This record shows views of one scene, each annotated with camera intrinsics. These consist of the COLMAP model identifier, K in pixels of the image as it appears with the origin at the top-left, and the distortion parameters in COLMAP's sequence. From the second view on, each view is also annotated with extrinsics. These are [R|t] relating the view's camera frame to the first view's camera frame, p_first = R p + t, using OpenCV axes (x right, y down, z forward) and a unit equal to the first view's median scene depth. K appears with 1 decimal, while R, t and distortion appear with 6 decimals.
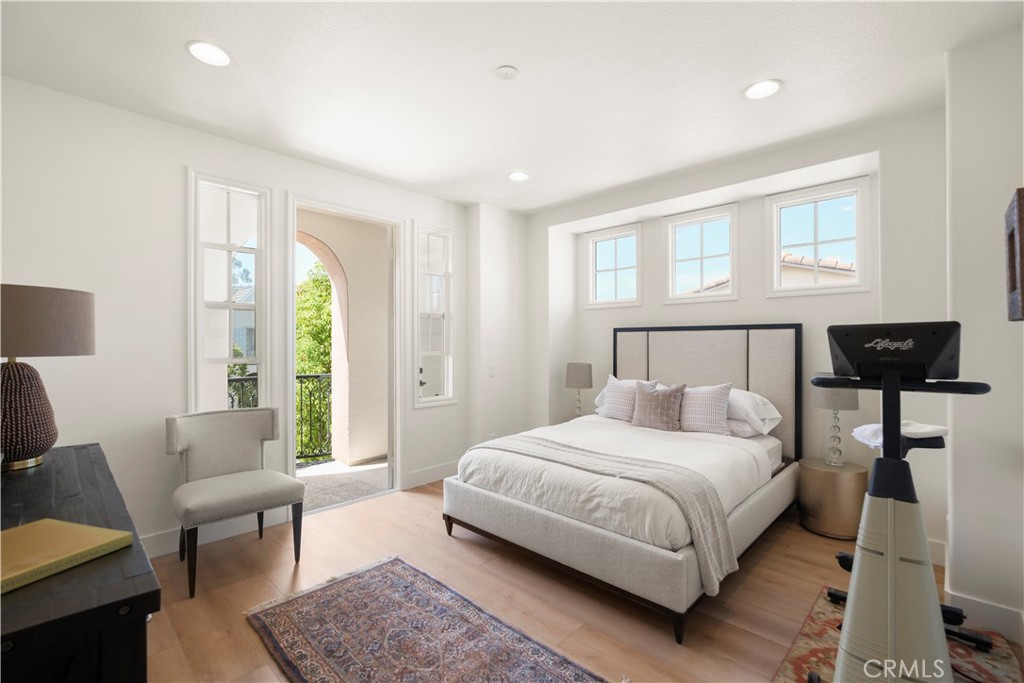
lens RADIAL K [[457.1, 0, 510.5], [0, 457.1, 339.3], [0, 0, 1]] dist [0.000410, -0.000275]
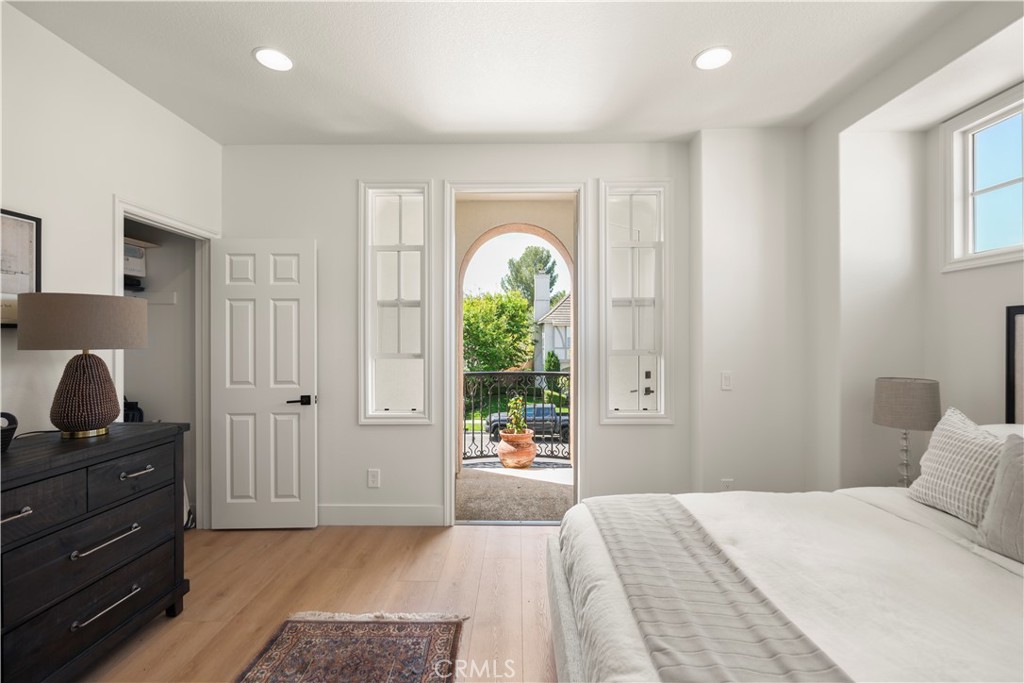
lens RADIAL K [[448.4, 0, 511.4], [0, 448.4, 336.5], [0, 0, 1]] dist [0.001238, -0.009711]
pose [[0.682741, -0.004595, -0.730646, 0.242132], [0.005866, 0.999982, -0.000807, 0.003656], [0.730637, -0.003735, 0.682756, 0.379706]]
